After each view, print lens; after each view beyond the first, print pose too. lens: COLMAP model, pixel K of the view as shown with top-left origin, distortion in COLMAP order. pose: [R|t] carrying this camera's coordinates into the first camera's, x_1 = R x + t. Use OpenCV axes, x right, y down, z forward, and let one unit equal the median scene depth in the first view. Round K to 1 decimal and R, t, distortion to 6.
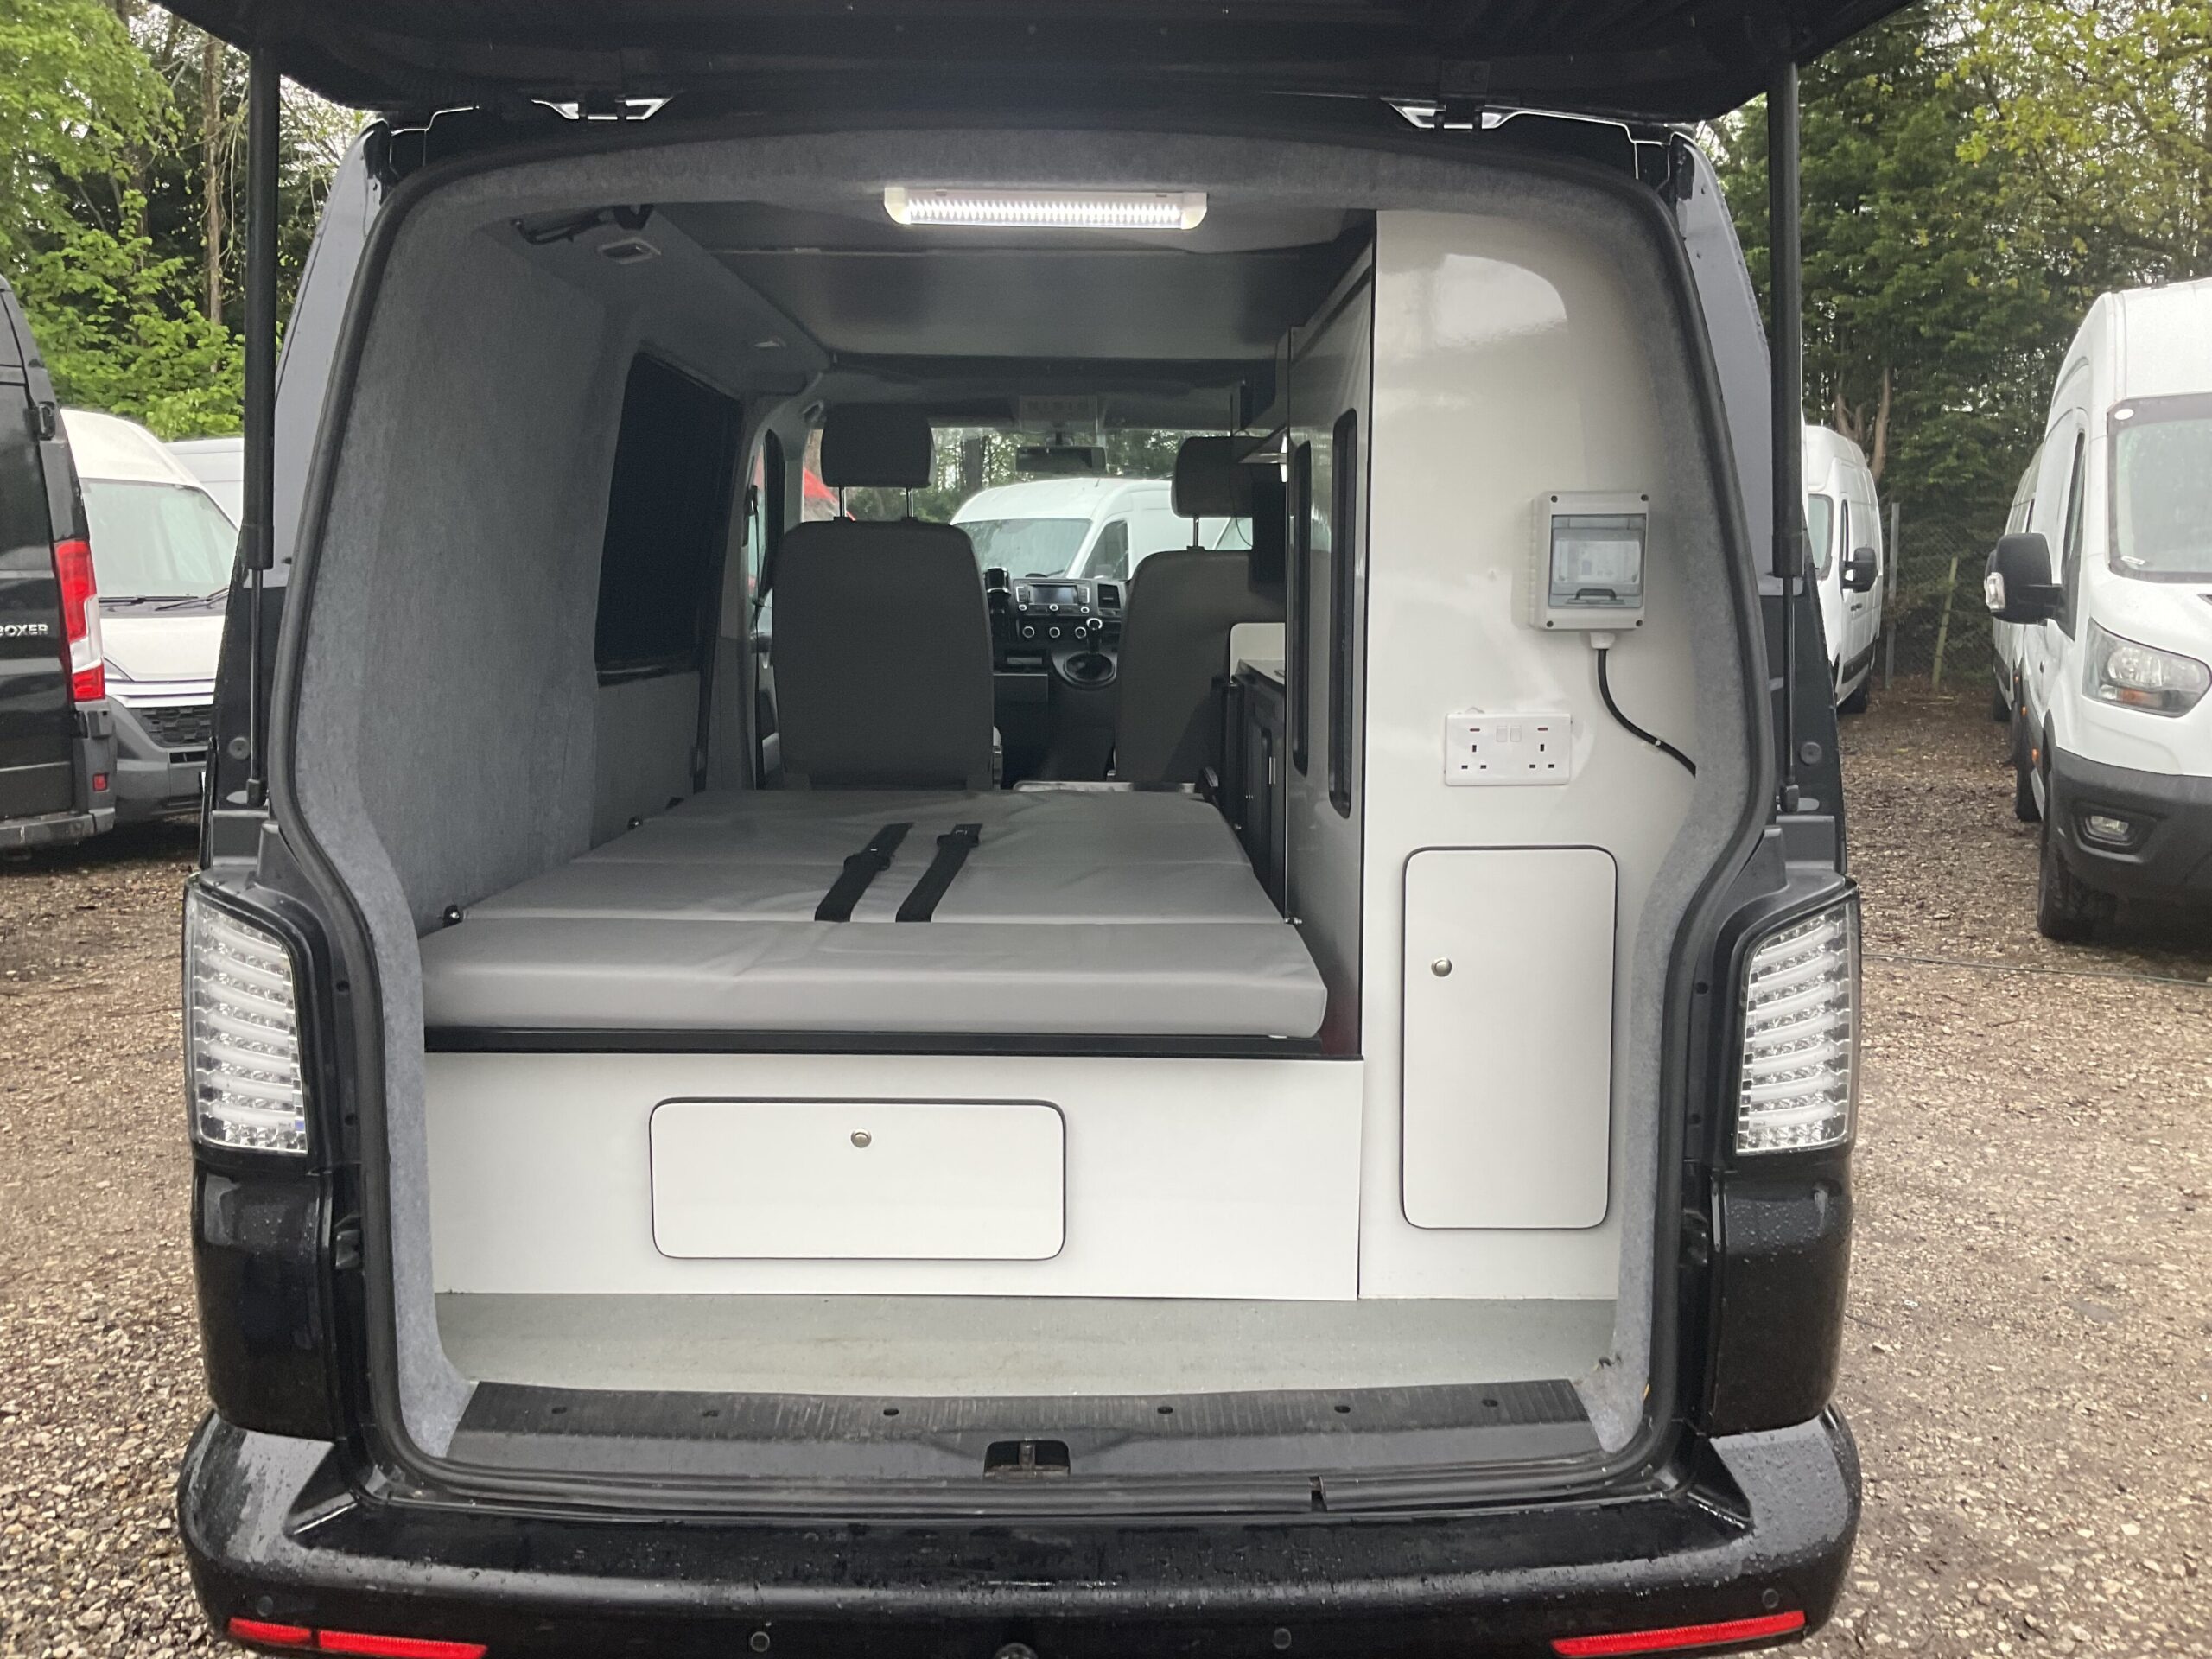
lens RADIAL K [[1822.3, 0, 1111.5], [0, 1822.3, 838.4], [0, 0, 1]] dist [0.090124, -0.153709]
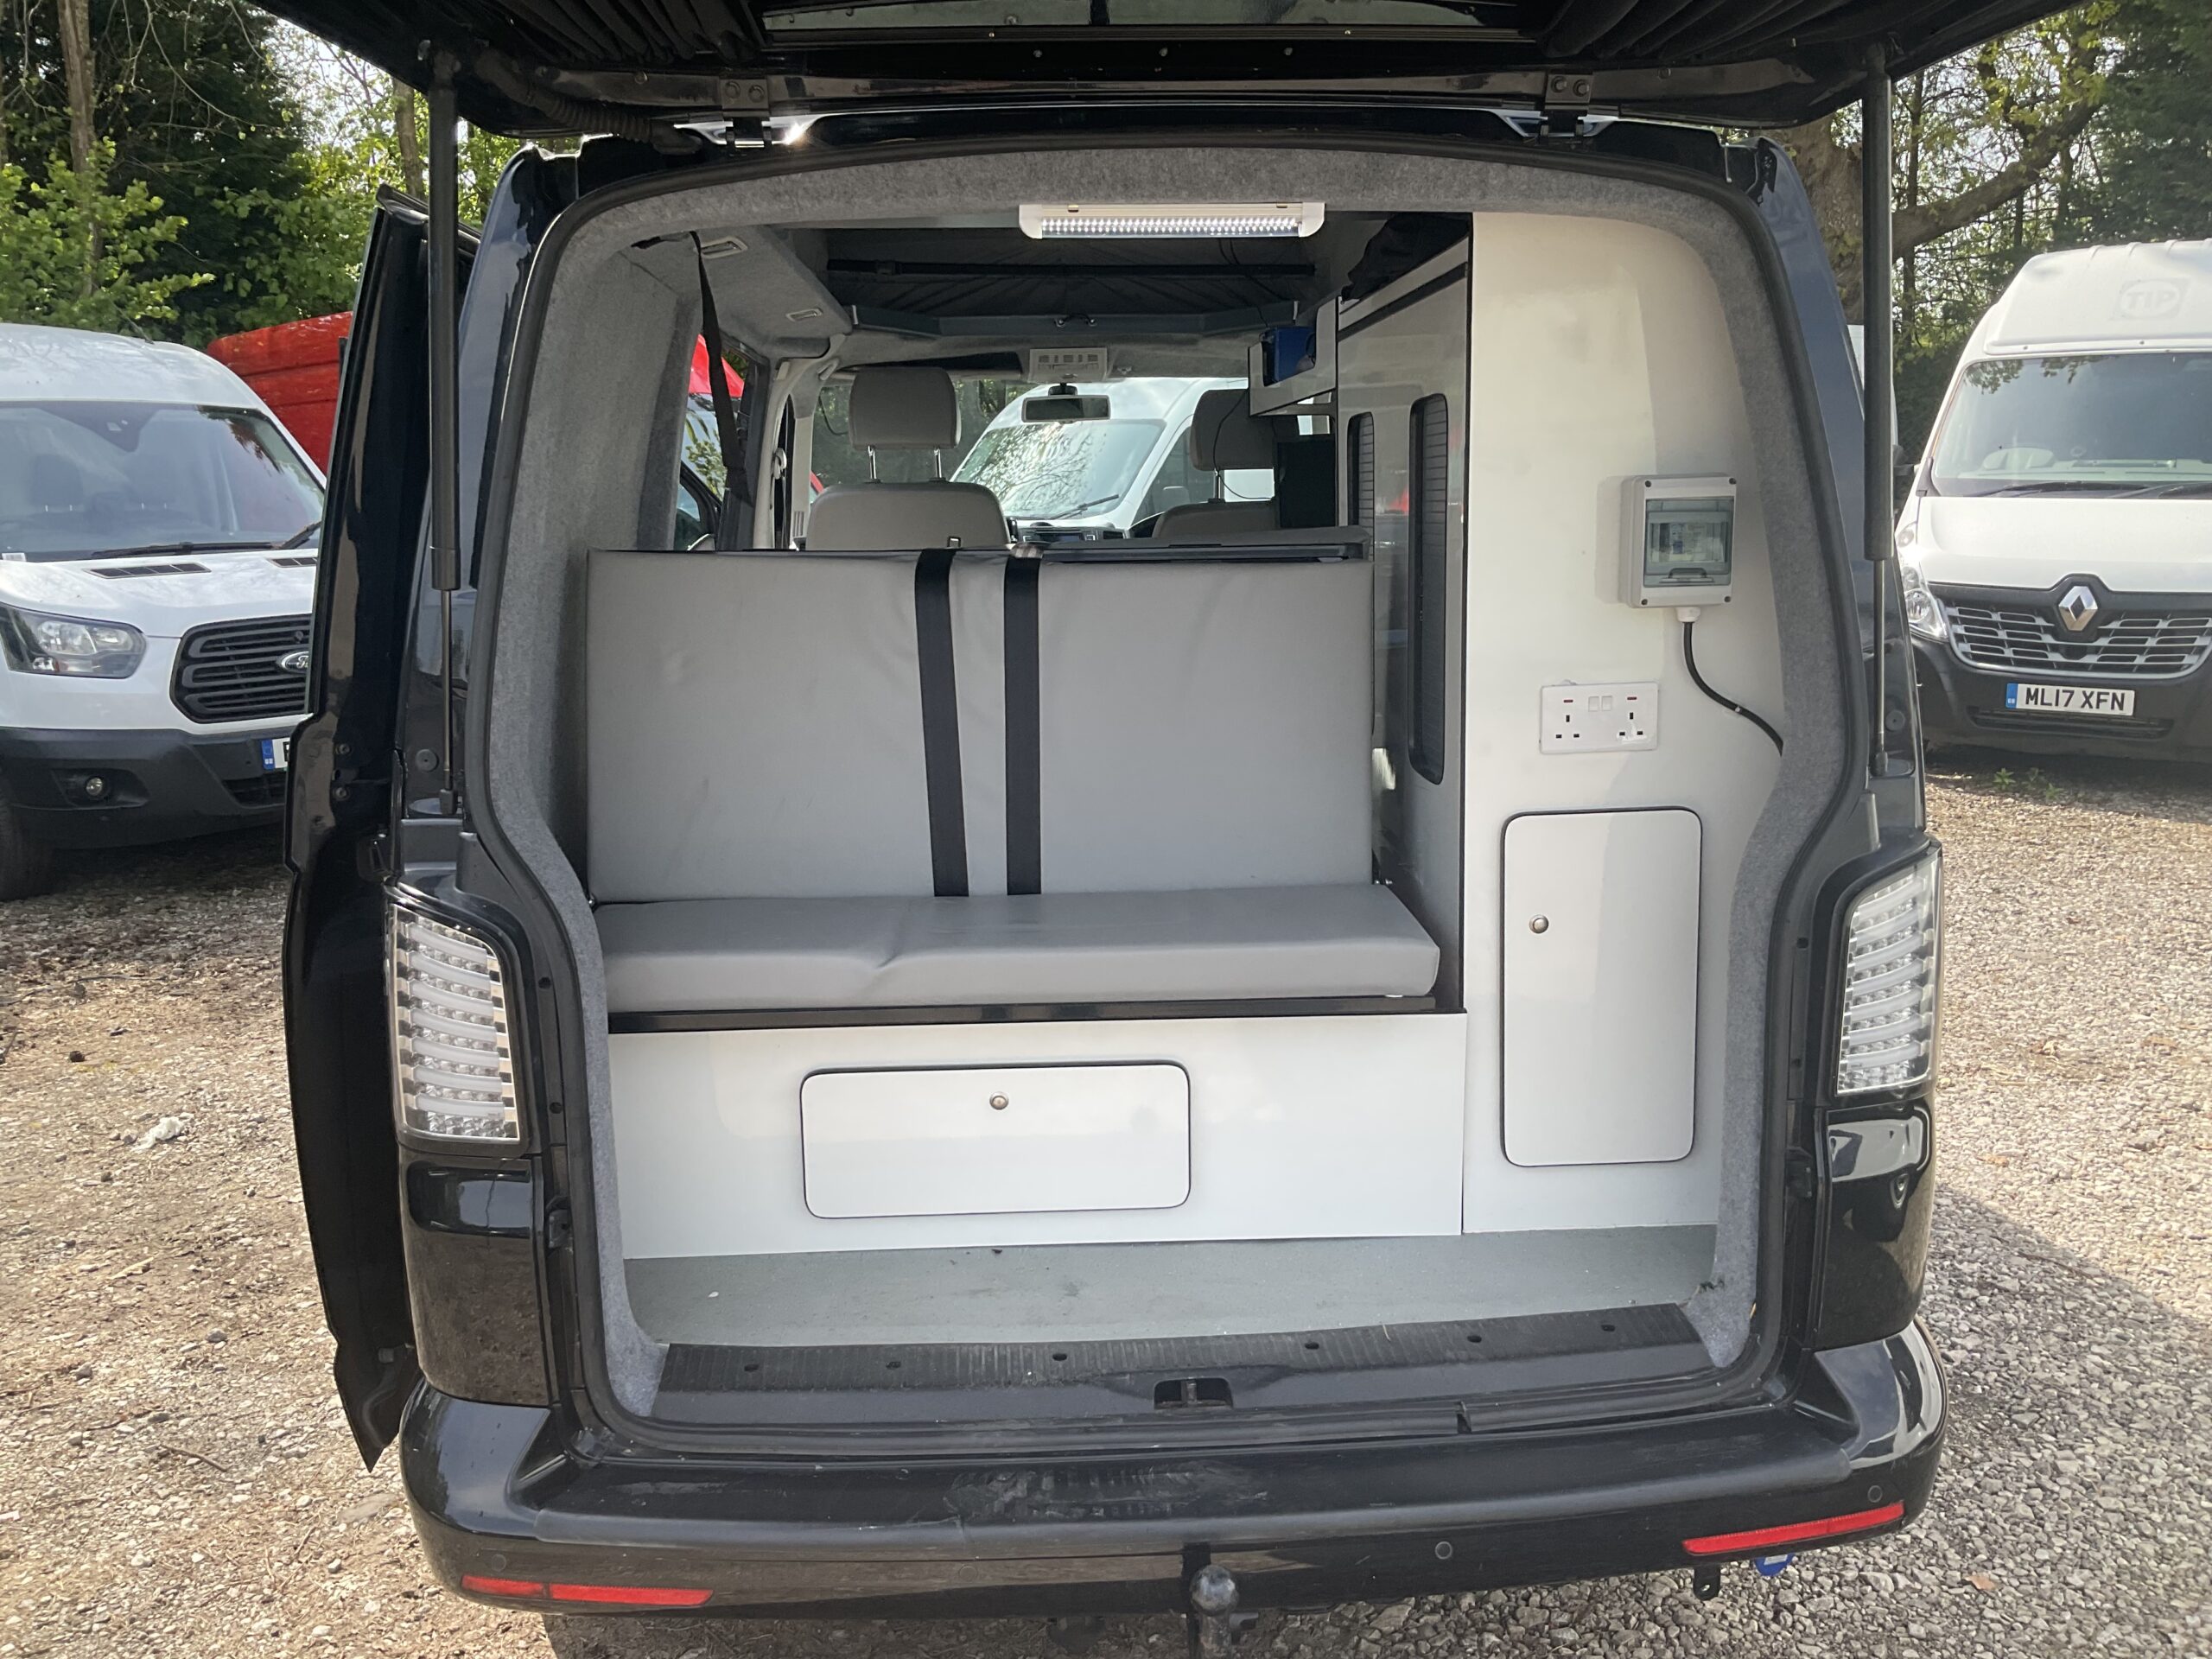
lens RADIAL K [[1825.7, 0, 1108.4], [0, 1825.7, 837.3], [0, 0, 1]] dist [0.112004, -0.237539]
pose [[0.998861, -0.029808, 0.037249, -0.123504], [0.028100, 0.998565, 0.045584, -0.041062], [-0.038554, -0.044485, 0.998266, -0.064578]]
